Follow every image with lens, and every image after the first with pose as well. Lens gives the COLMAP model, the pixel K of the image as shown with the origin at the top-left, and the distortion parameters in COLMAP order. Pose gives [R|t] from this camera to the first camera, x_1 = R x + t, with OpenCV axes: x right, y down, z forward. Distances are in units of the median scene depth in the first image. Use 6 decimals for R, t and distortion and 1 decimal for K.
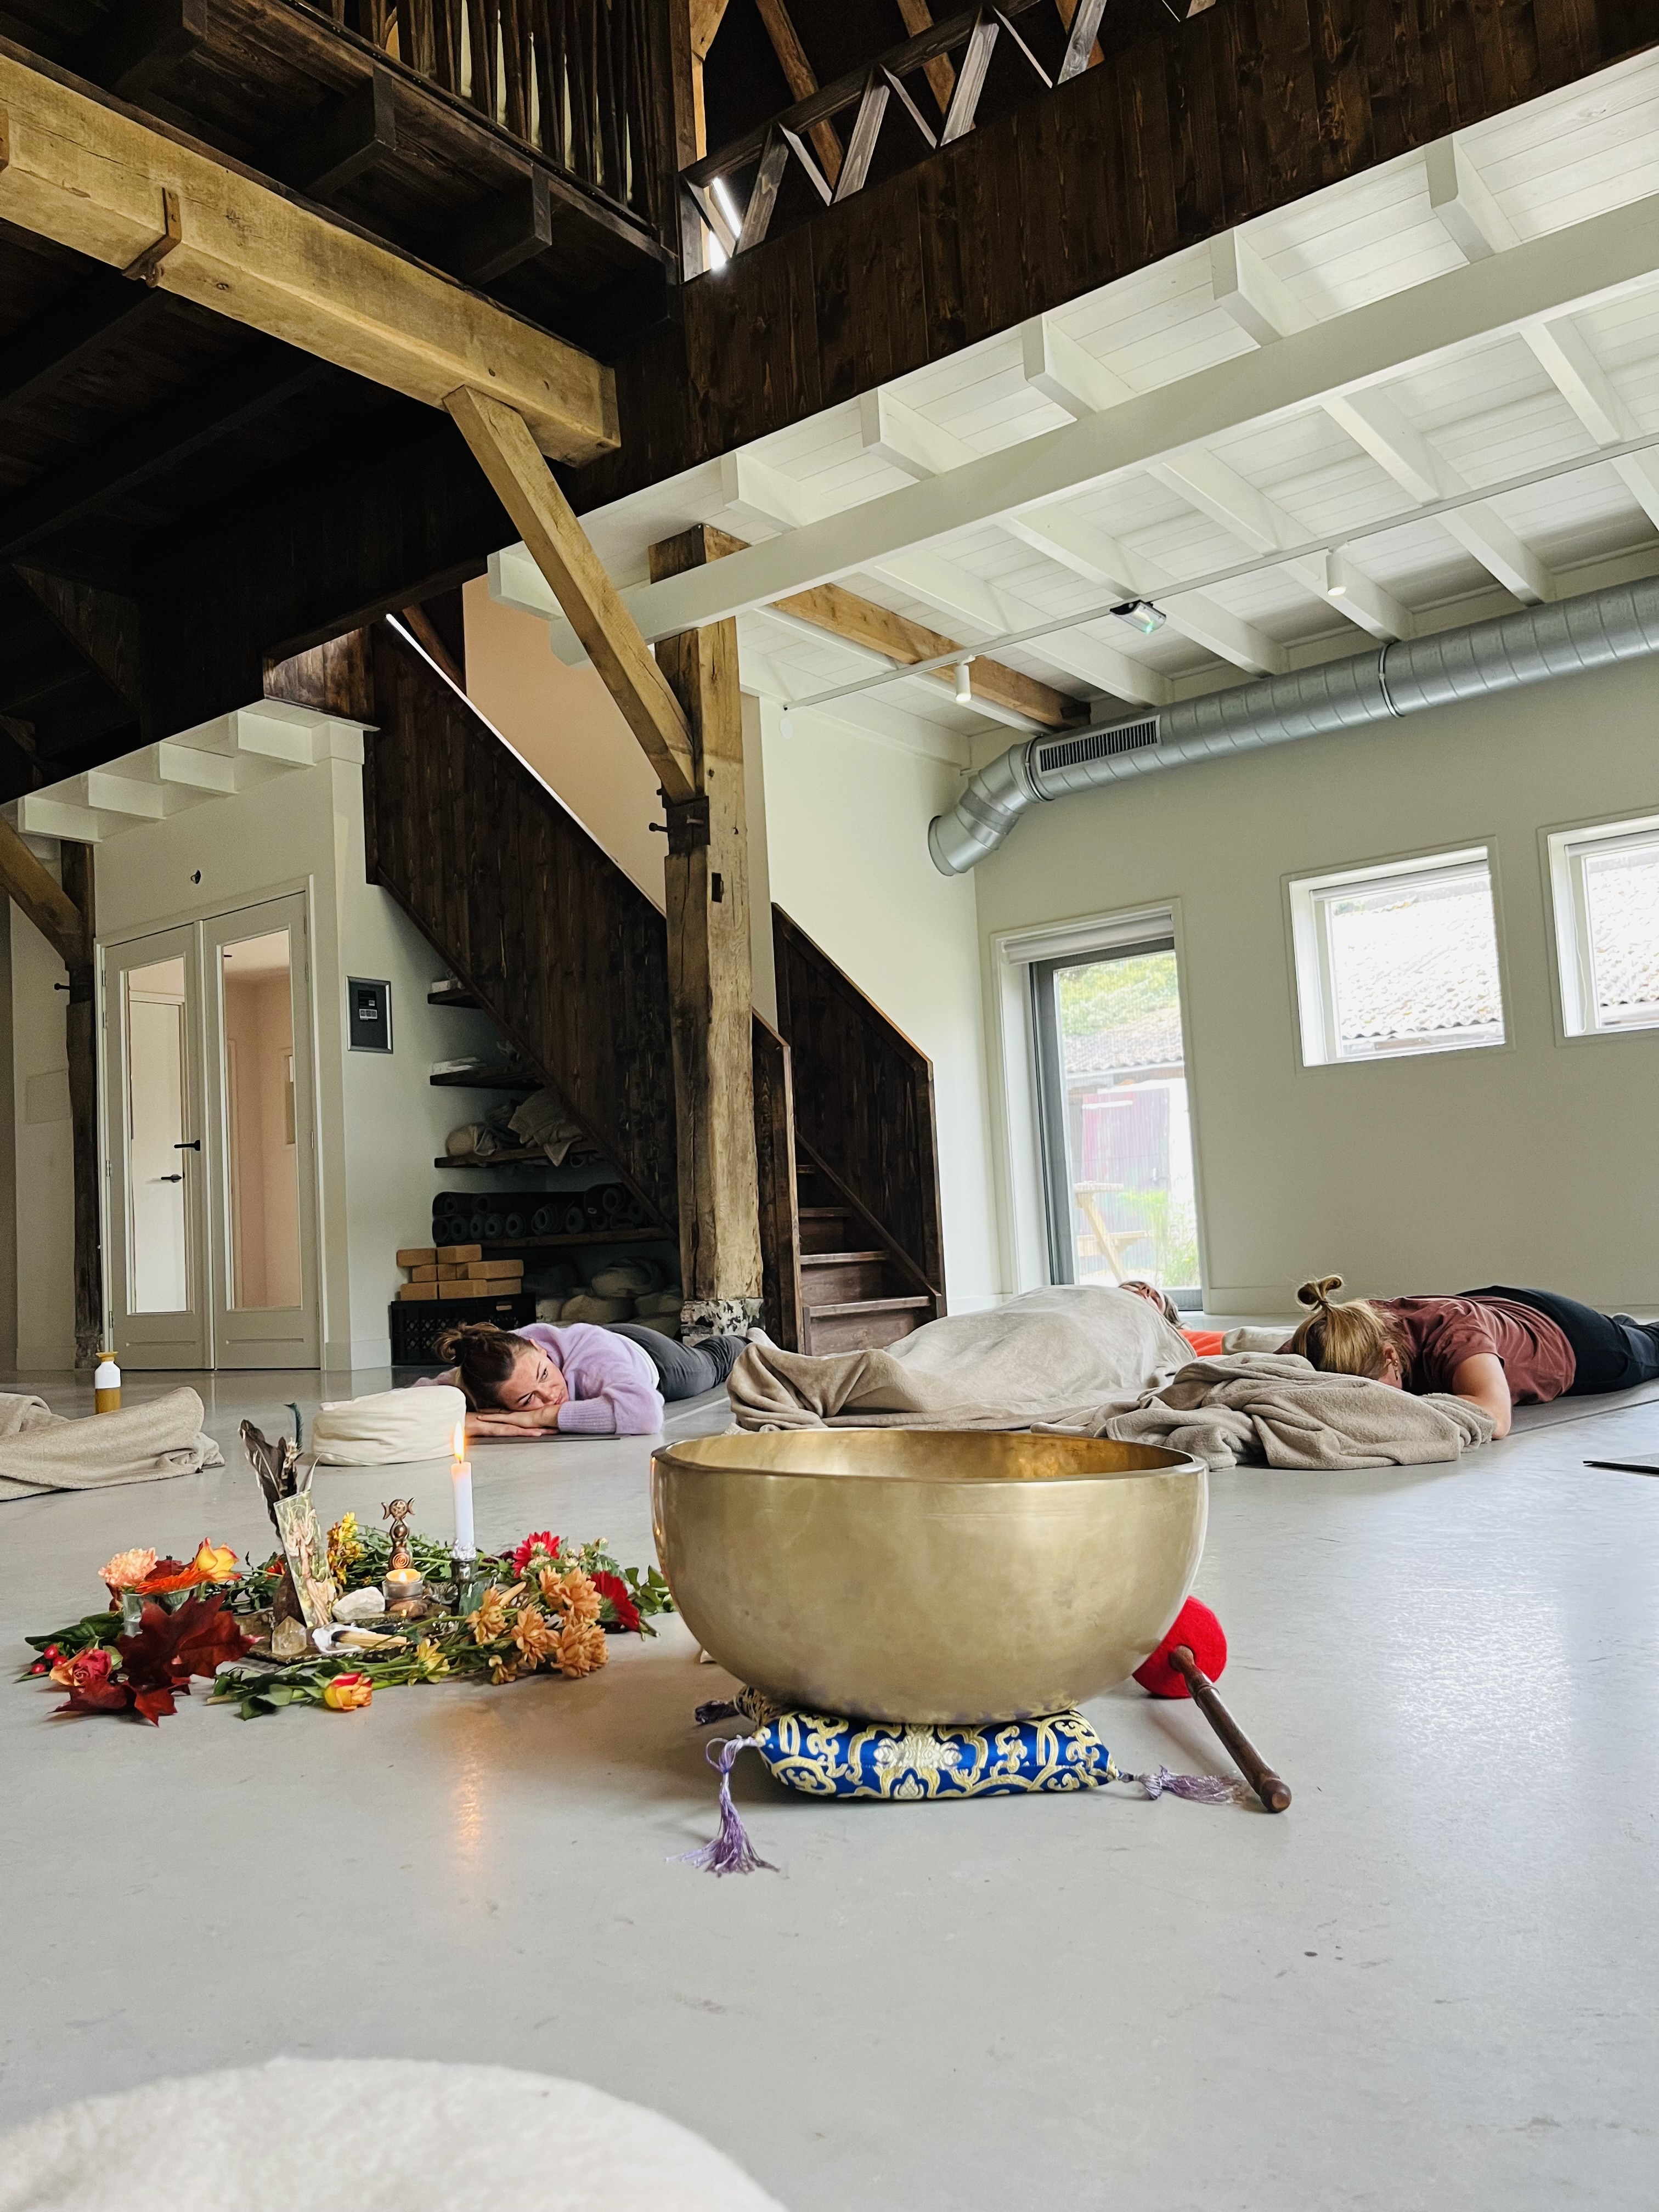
lens RADIAL K [[1683.0, 0, 844.3], [0, 1683.0, 1121.8], [0, 0, 1]] dist [0.054213, -0.080248]
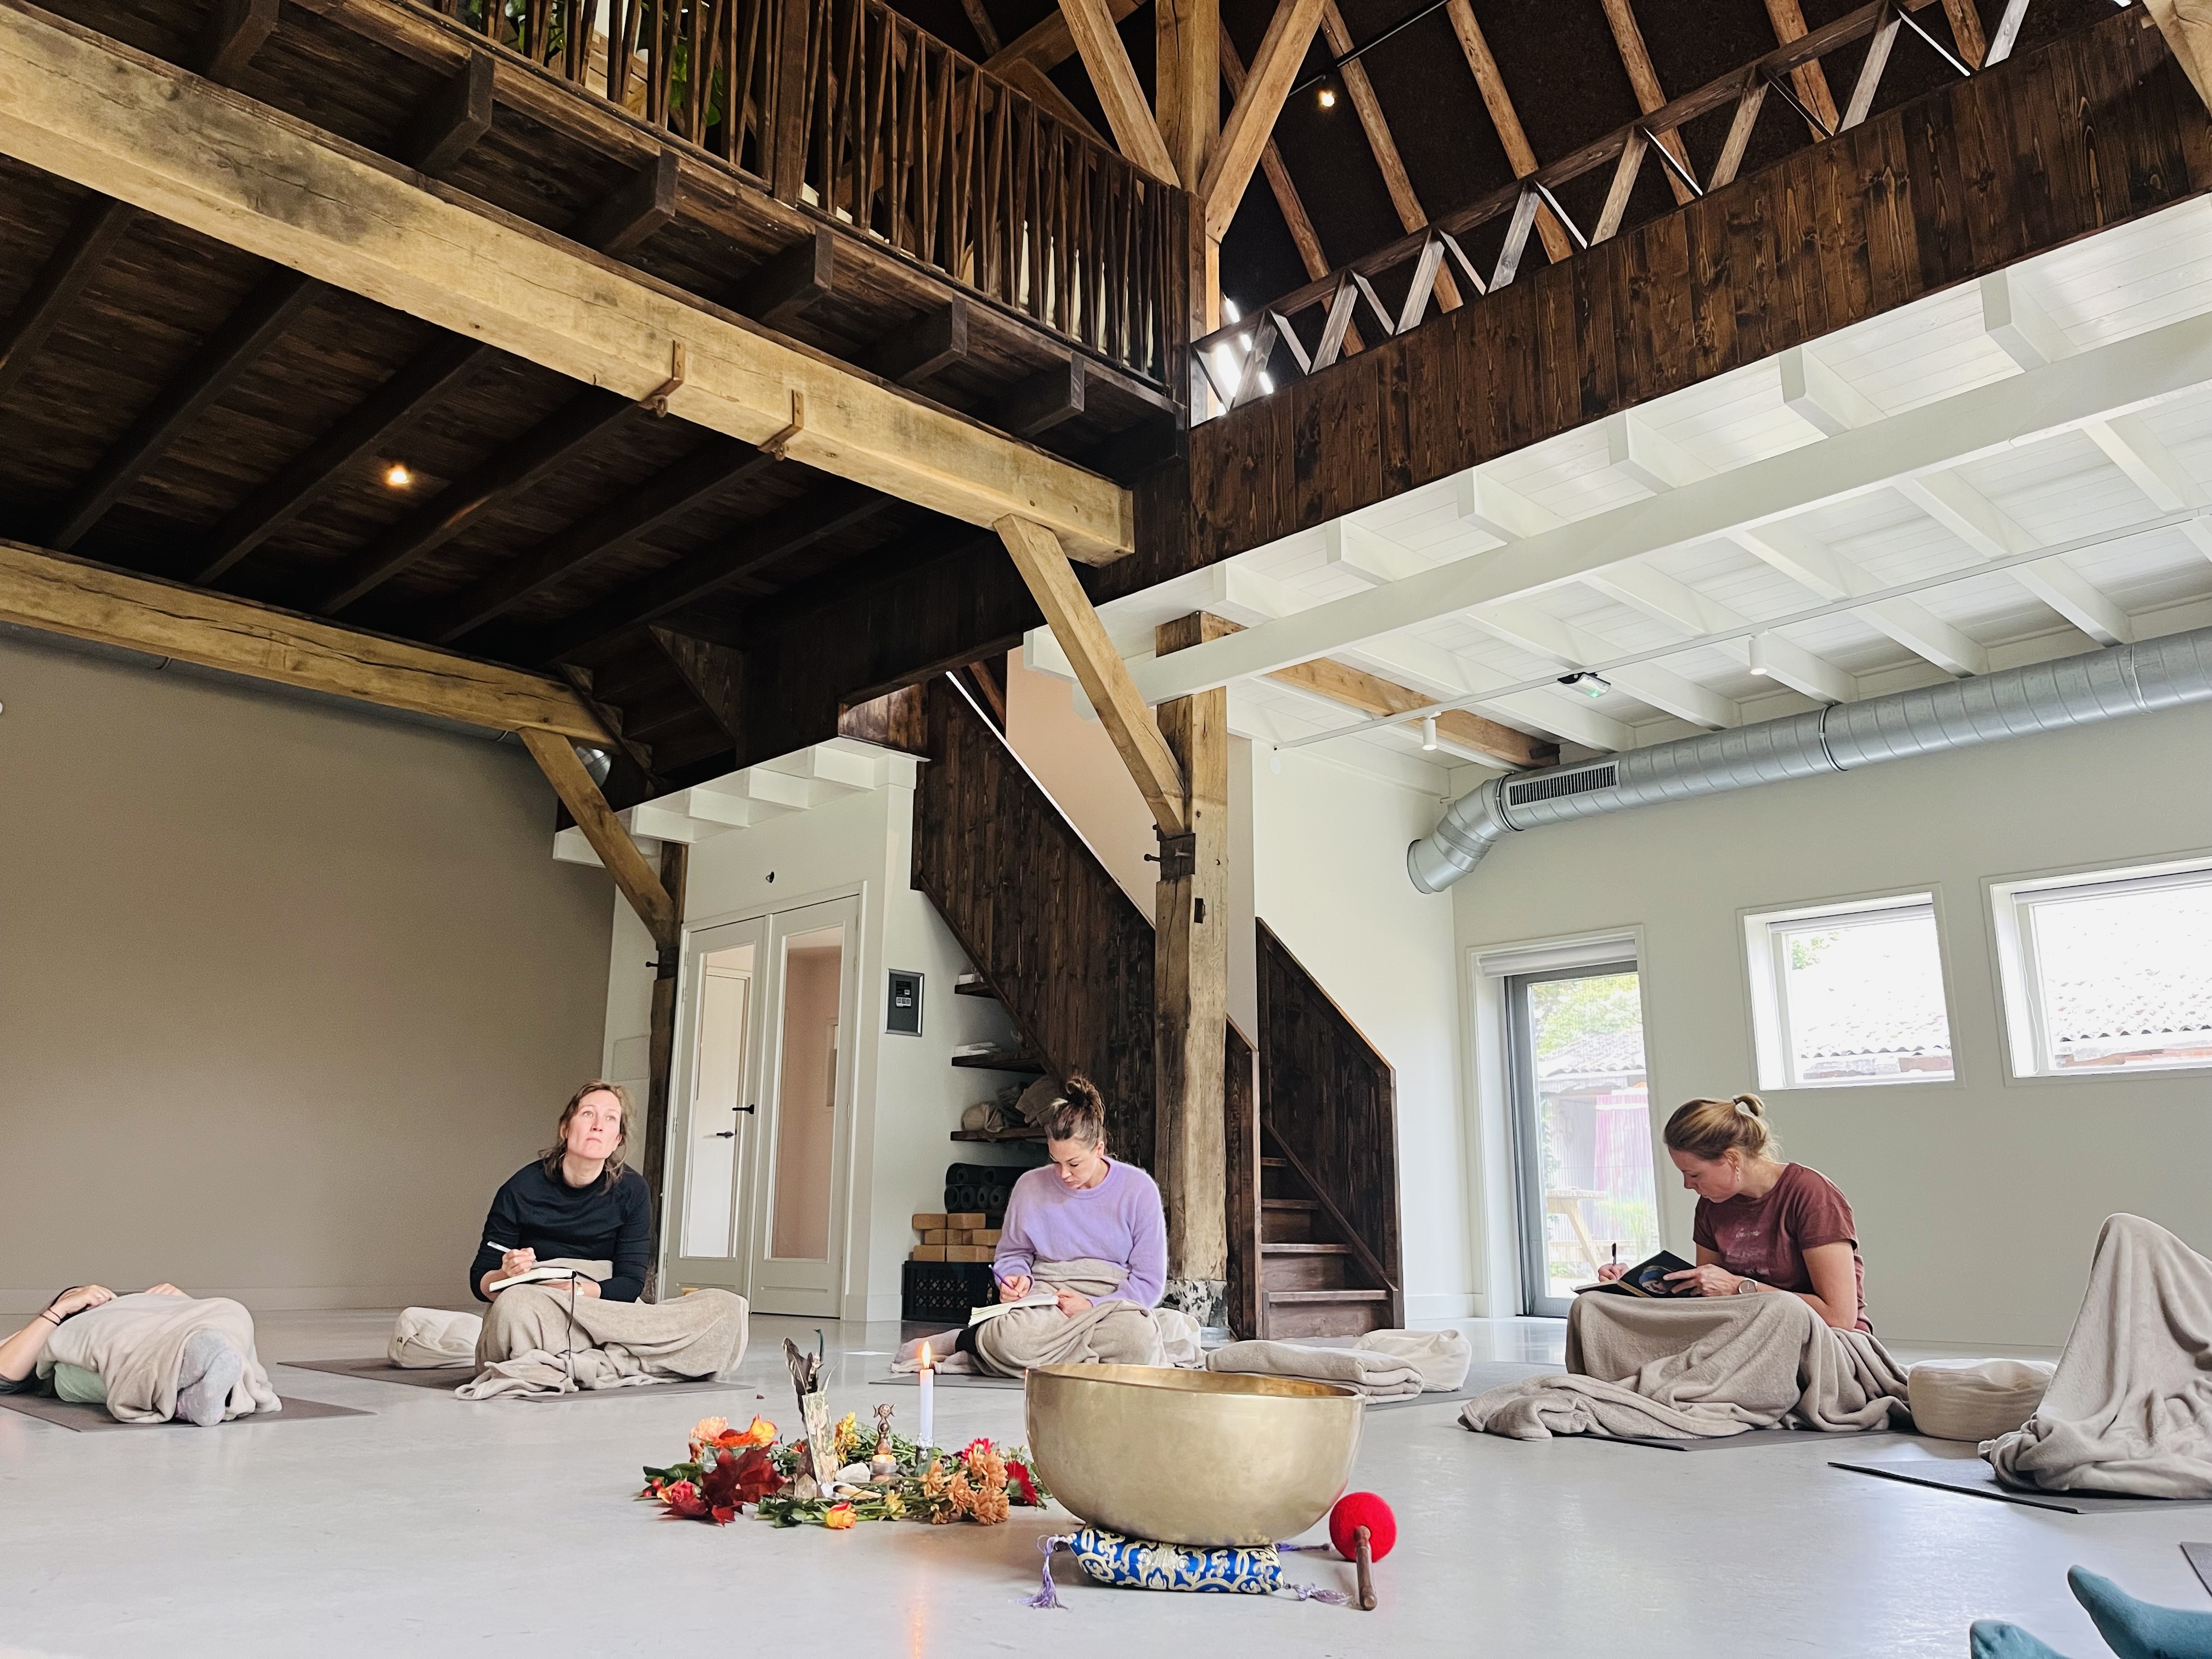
lens RADIAL K [[1683.0, 0, 1106.1], [0, 1683.0, 836.0], [0, 0, 1]] dist [0.054213, -0.080248]
pose [[0.986622, 0.026592, -0.160839, 0.045079], [-0.050757, 0.987675, -0.148059, -0.015762], [0.154919, 0.154242, 0.975812, -0.143539]]
